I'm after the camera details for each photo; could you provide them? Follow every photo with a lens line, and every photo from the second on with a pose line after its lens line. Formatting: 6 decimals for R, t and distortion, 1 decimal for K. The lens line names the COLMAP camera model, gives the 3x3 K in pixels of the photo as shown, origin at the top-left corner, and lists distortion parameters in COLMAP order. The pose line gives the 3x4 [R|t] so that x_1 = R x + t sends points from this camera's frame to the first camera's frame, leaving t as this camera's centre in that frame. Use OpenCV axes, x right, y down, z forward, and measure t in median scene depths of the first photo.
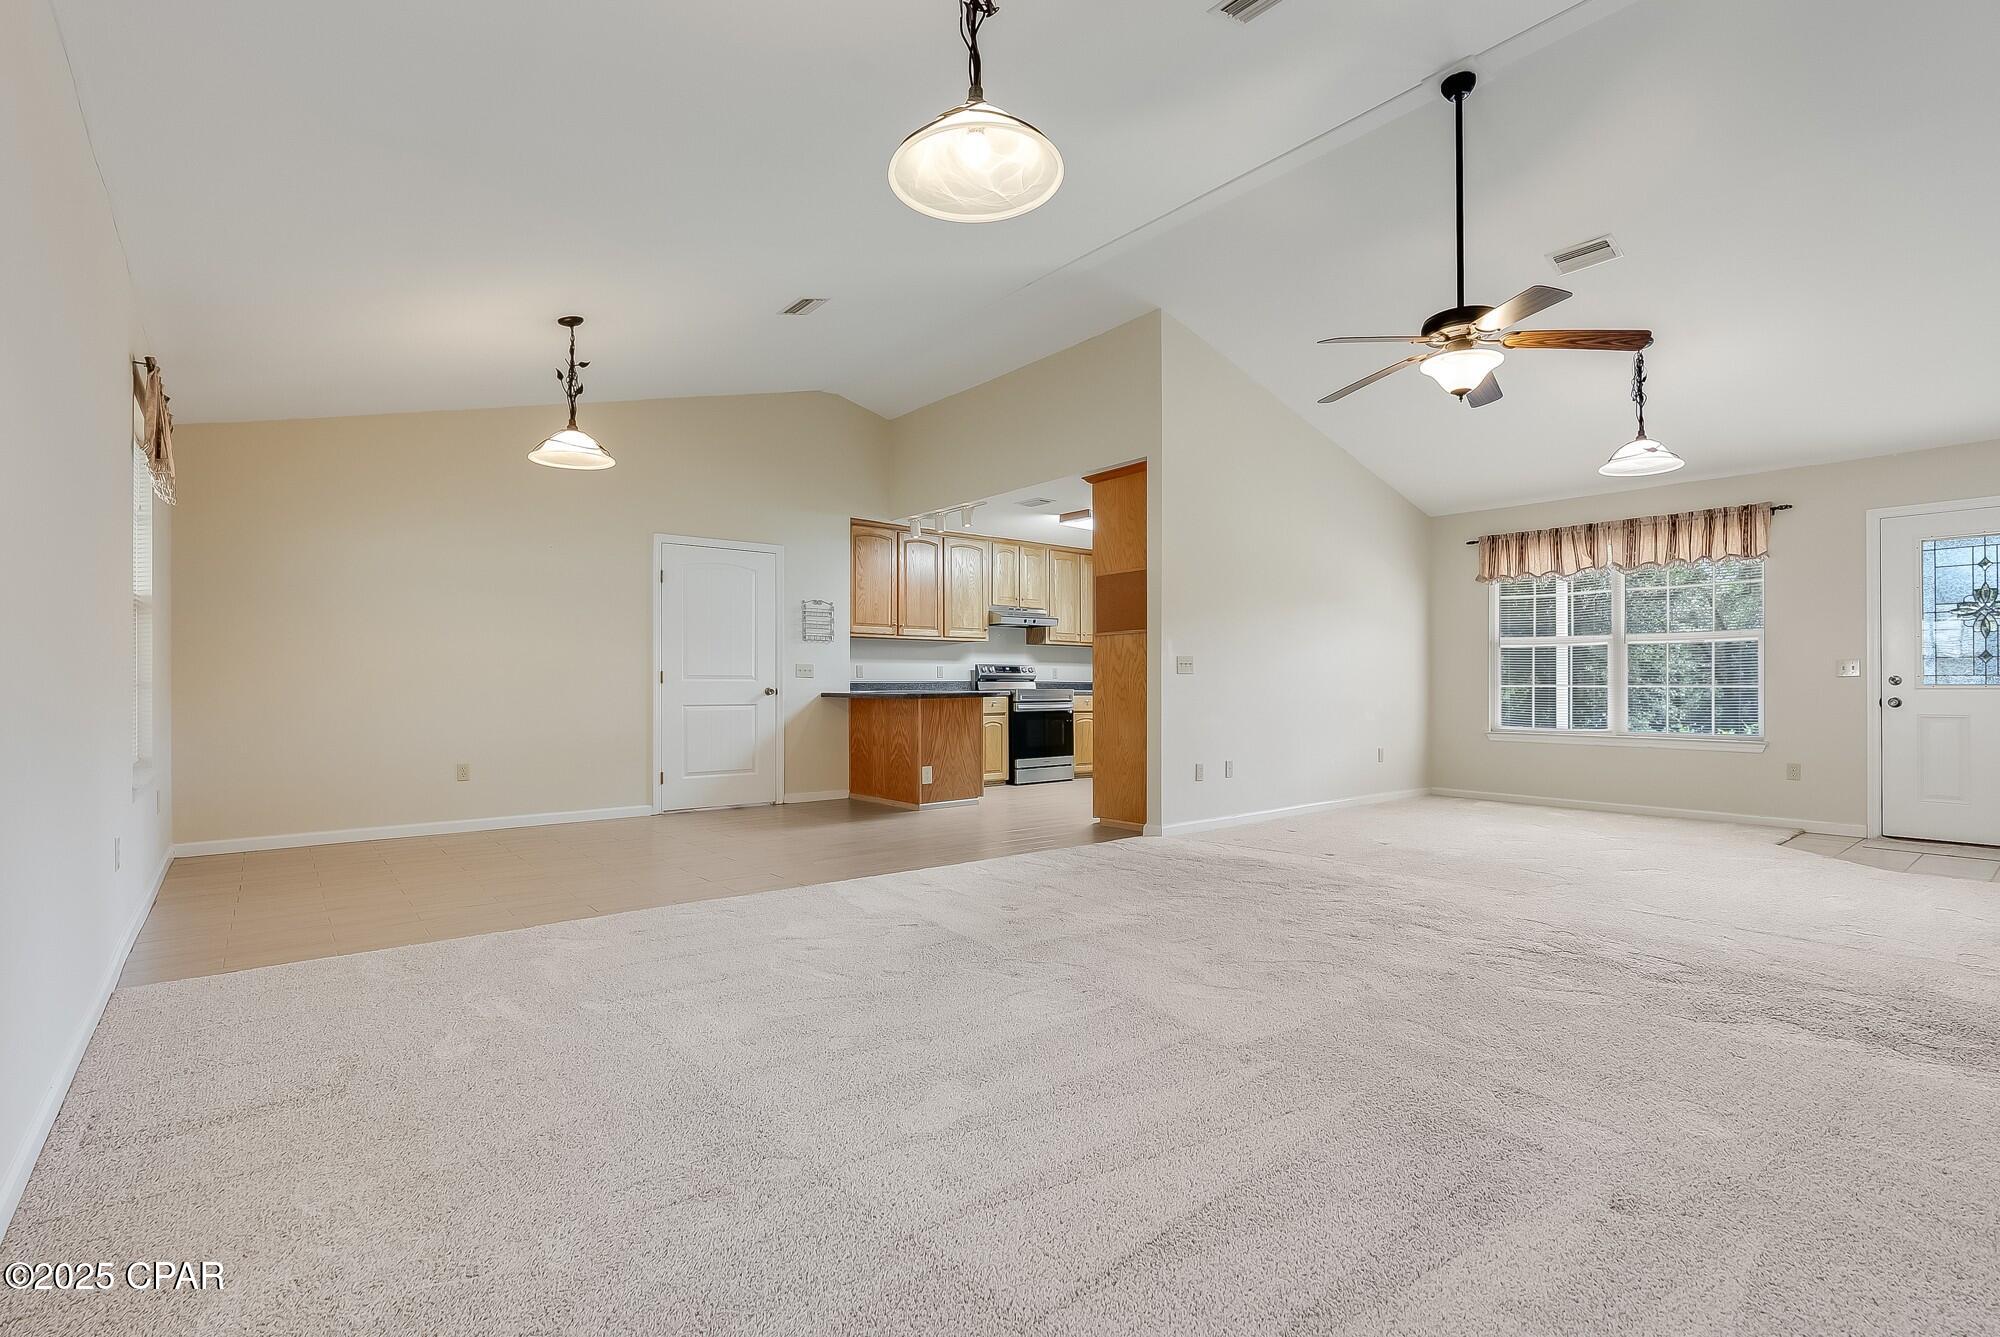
lens RADIAL K [[918.0, 0, 1008.0], [0, 918.0, 678.3], [0, 0, 1]] dist [-0.004456, 0.000948]
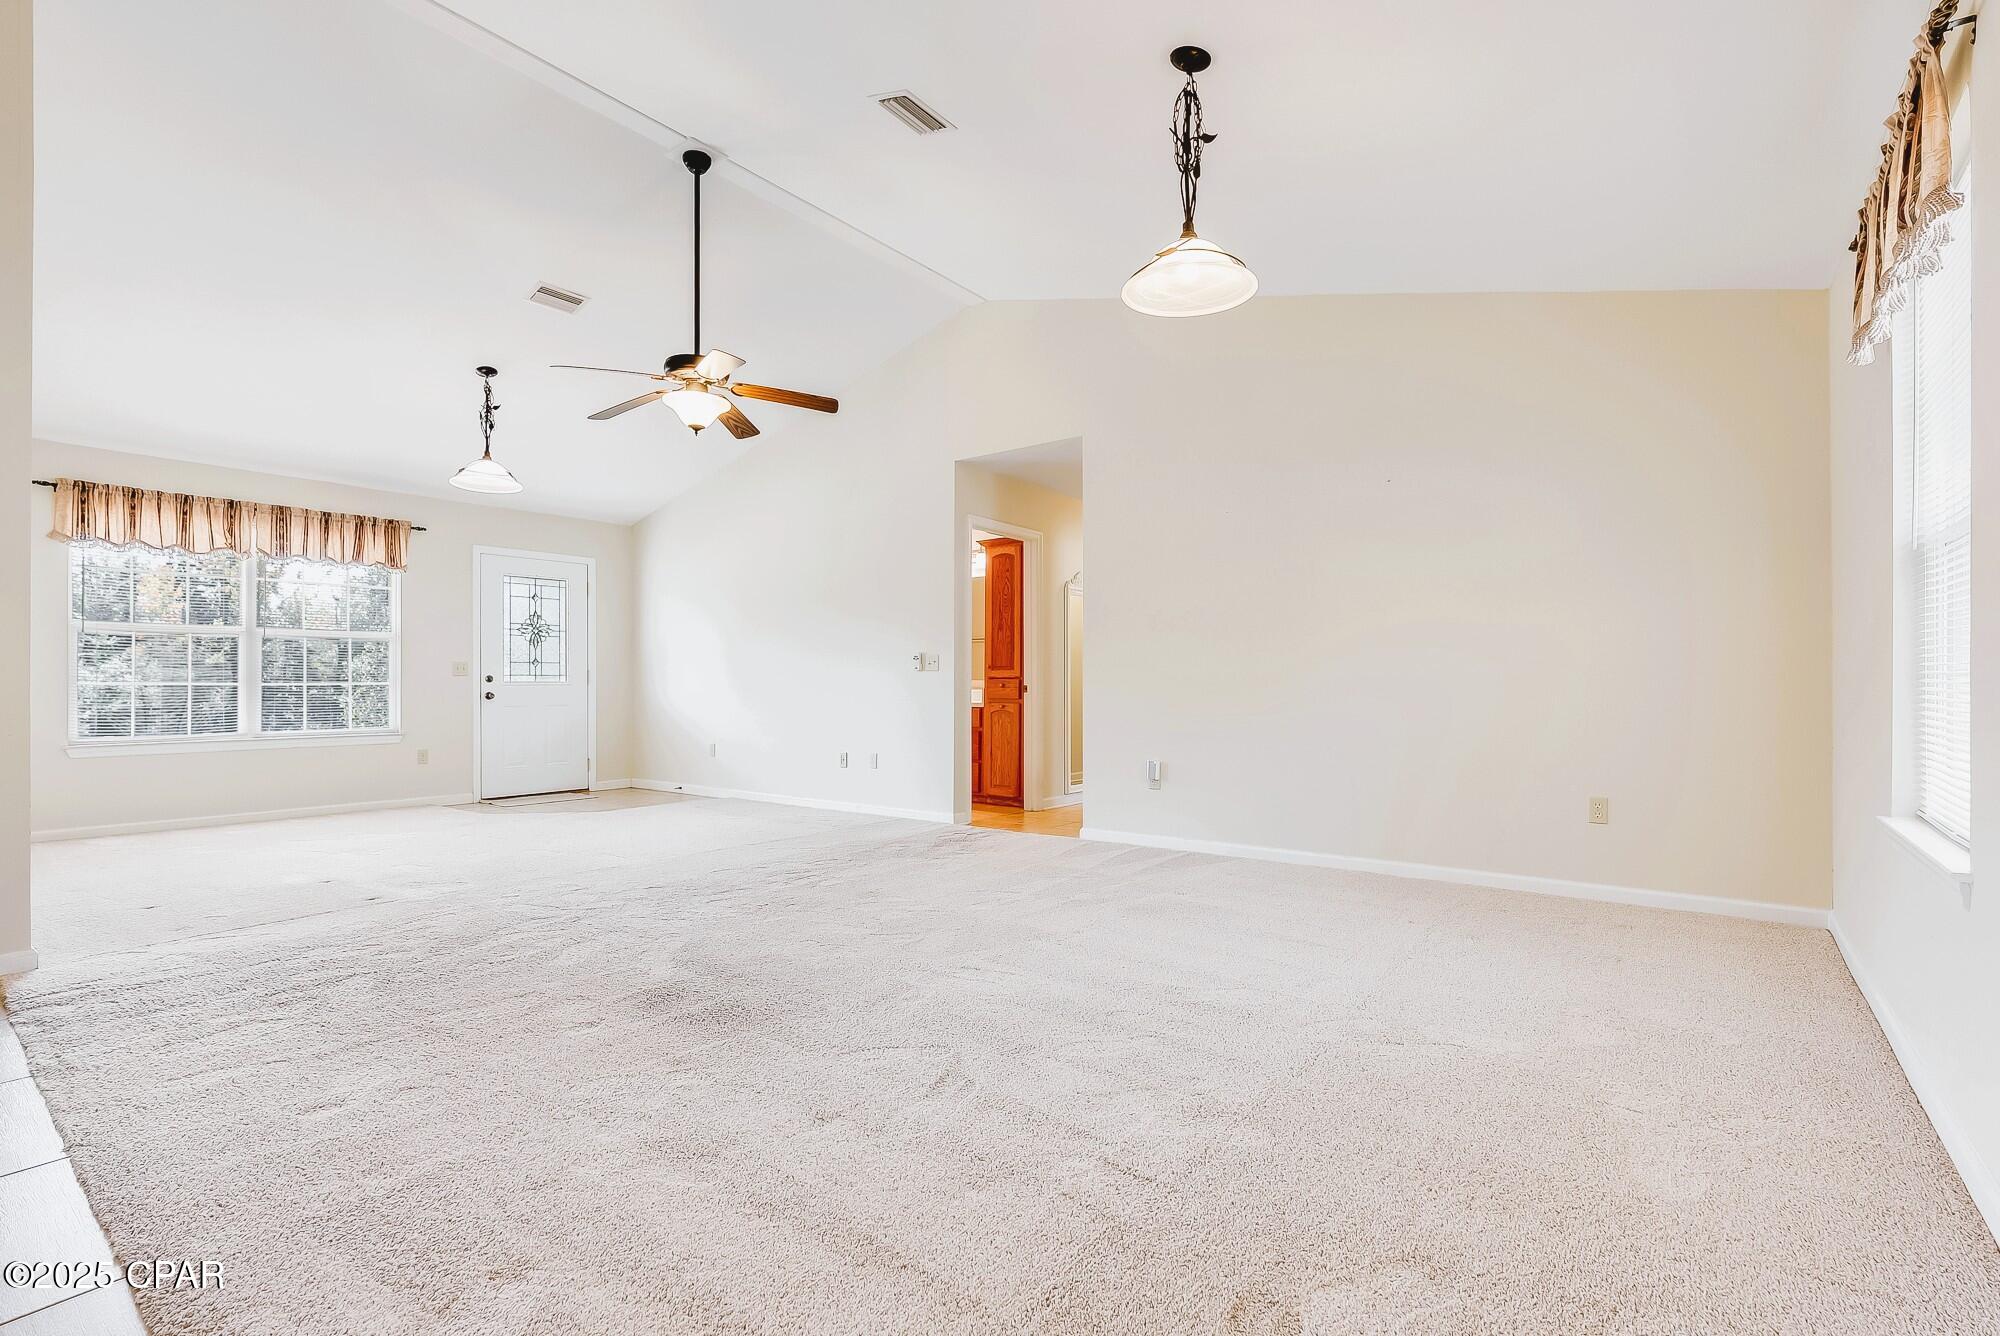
lens RADIAL K [[909.4, 0, 1002.2], [0, 909.4, 678.1], [0, 0, 1]] dist [-0.006851, 0.002767]
pose [[-0.211259, 0.006292, 0.977410, -0.349807], [-0.005475, 0.999956, -0.007621, 0.005336], [-0.977415, -0.006962, -0.211215, 0.430928]]
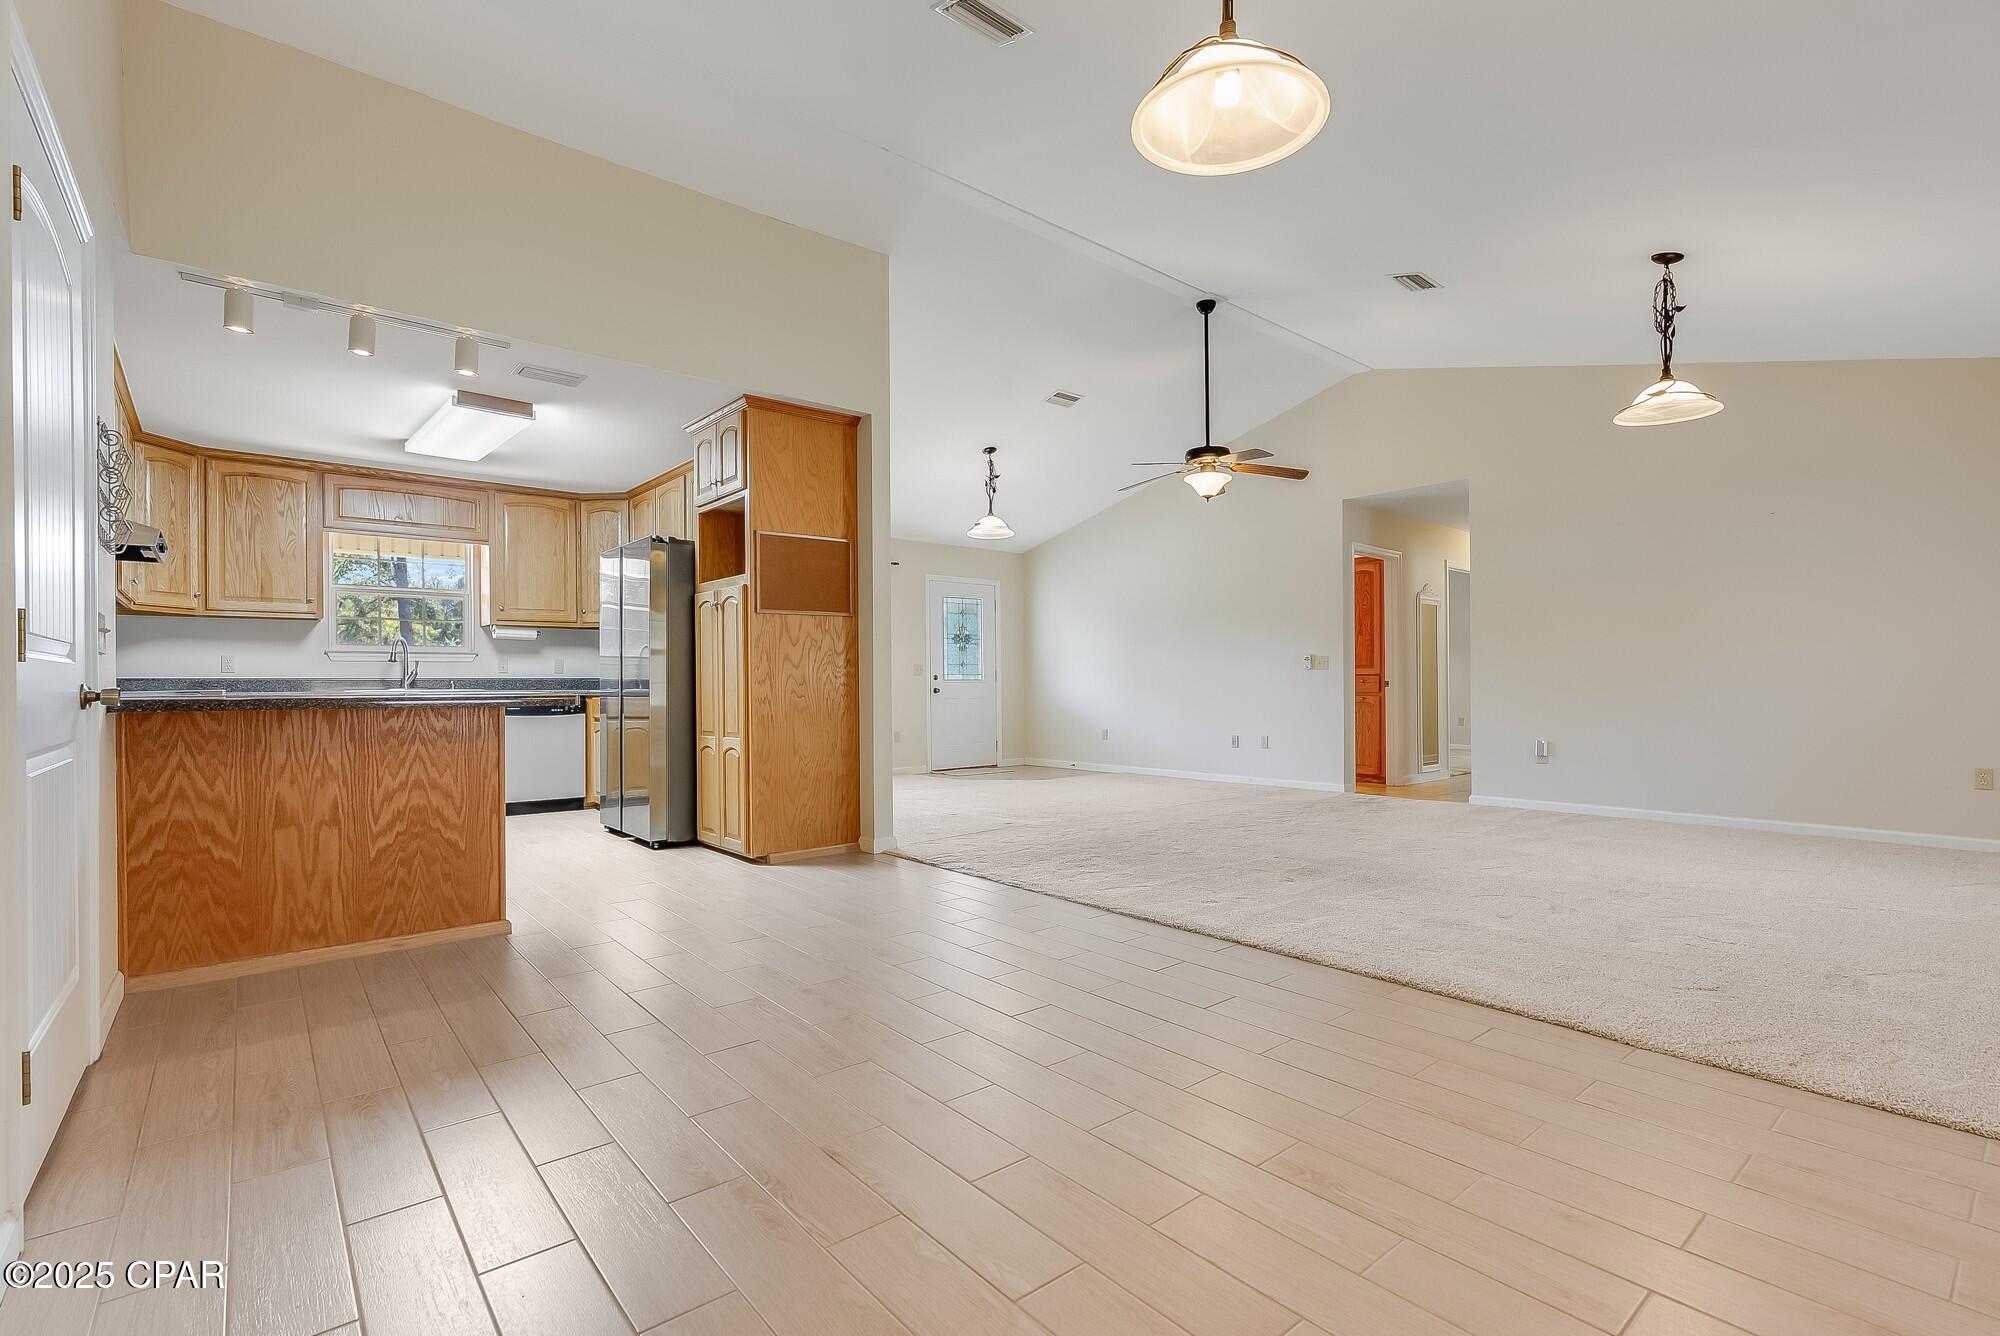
lens RADIAL K [[909.4, 0, 1008.4], [0, 909.4, 678.4], [0, 0, 1]] dist [-0.006851, 0.002767]
pose [[-0.008510, 0.003473, 0.999958, -0.548815], [-0.002688, 0.999990, -0.003496, 0.007502], [-0.999960, -0.002717, -0.008500, 0.680438]]
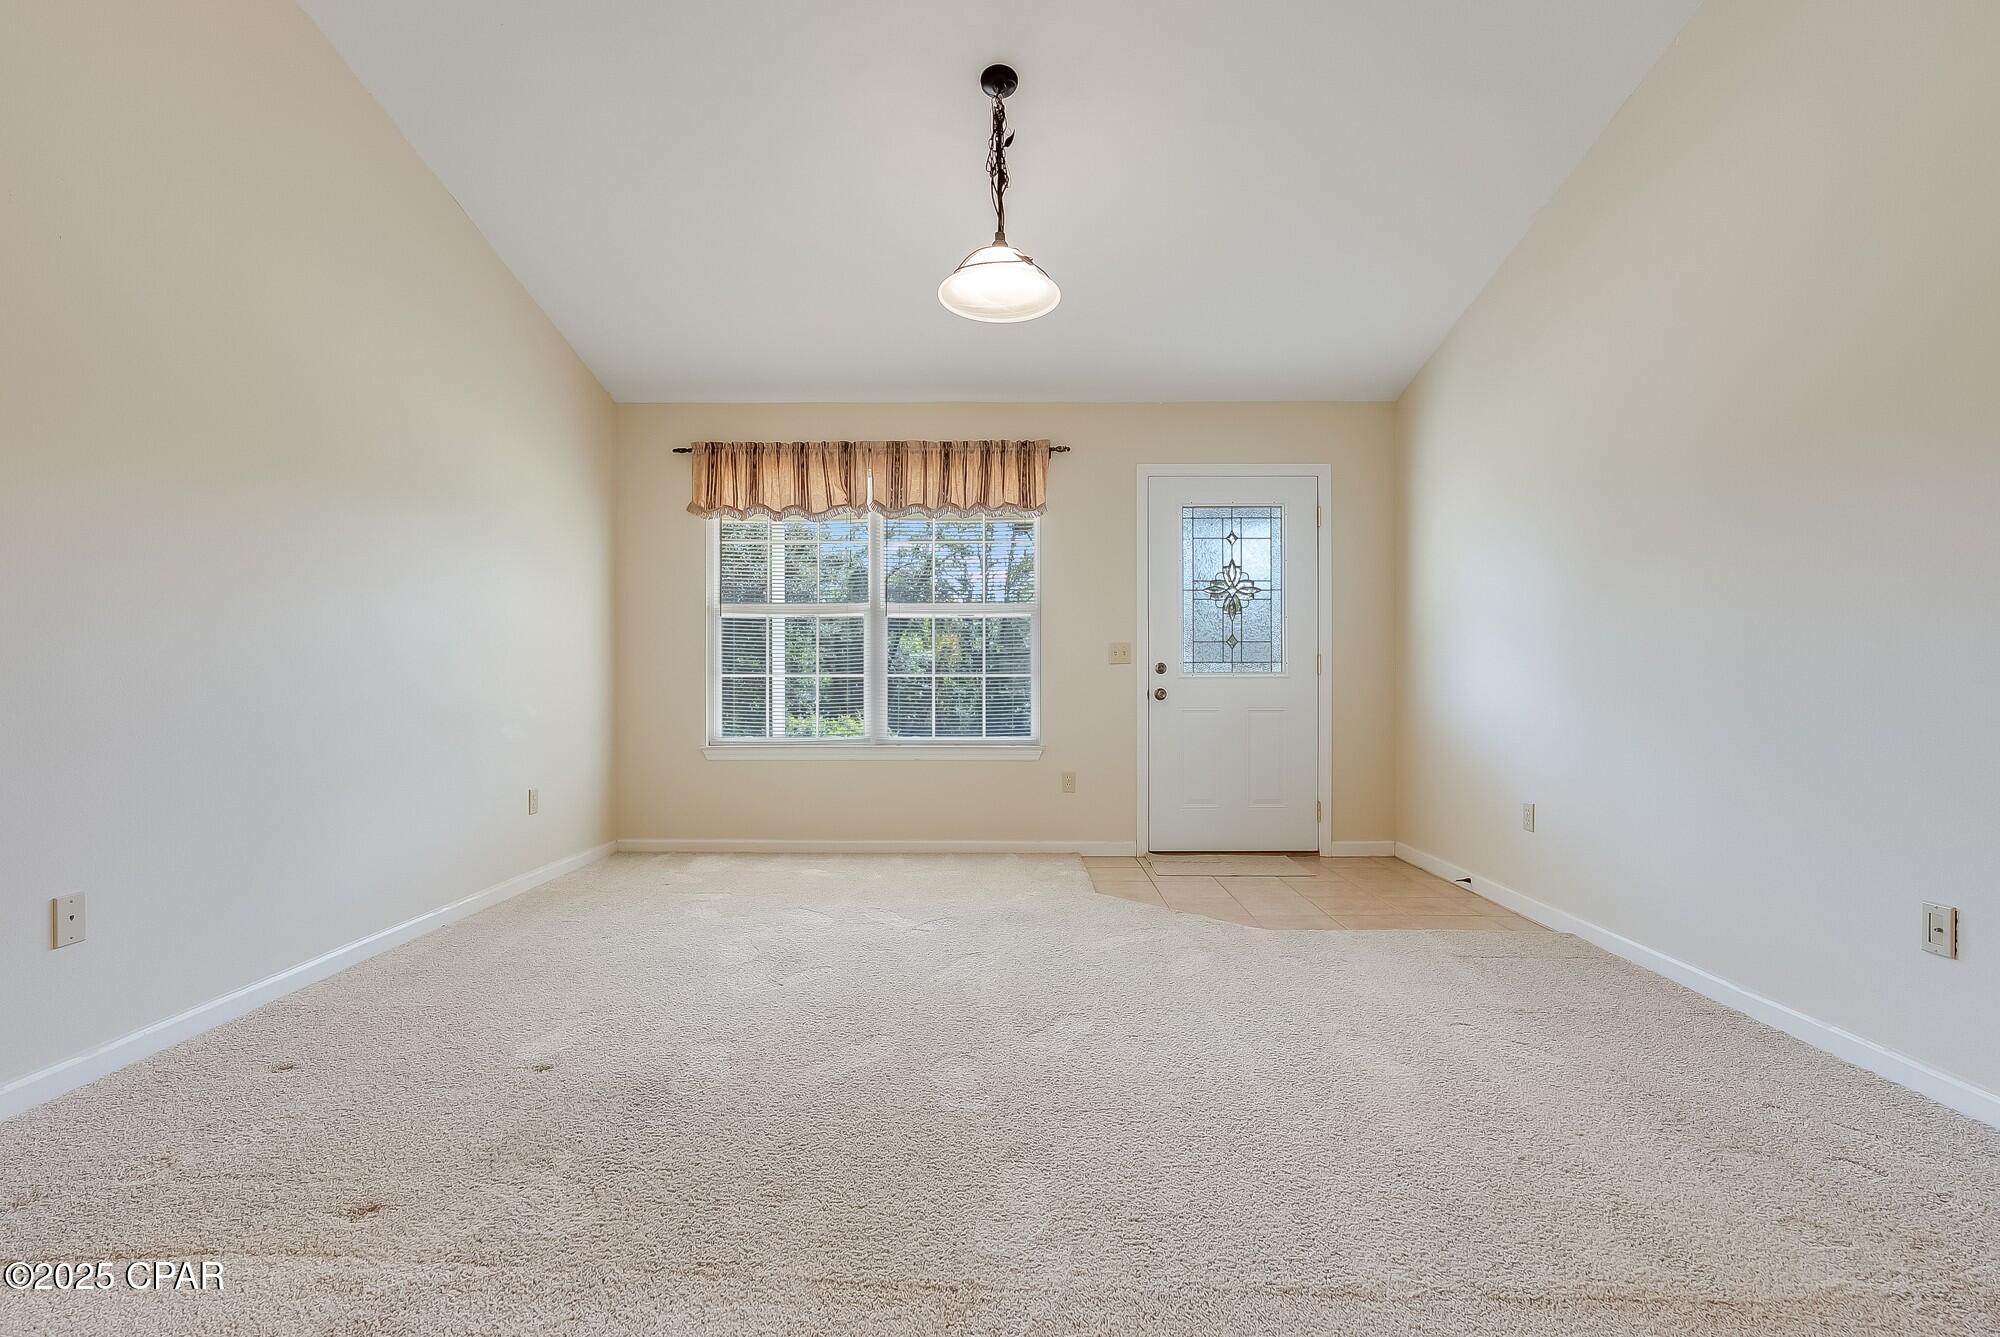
lens RADIAL K [[918.0, 0, 999.8], [0, 918.0, 678.6], [0, 0, 1]] dist [-0.004456, 0.000948]
pose [[0.656596, -0.002485, 0.754239, 0.175503], [-0.004480, 0.999964, 0.007195, 0.005138], [-0.754229, -0.008103, 0.656561, 0.426727]]
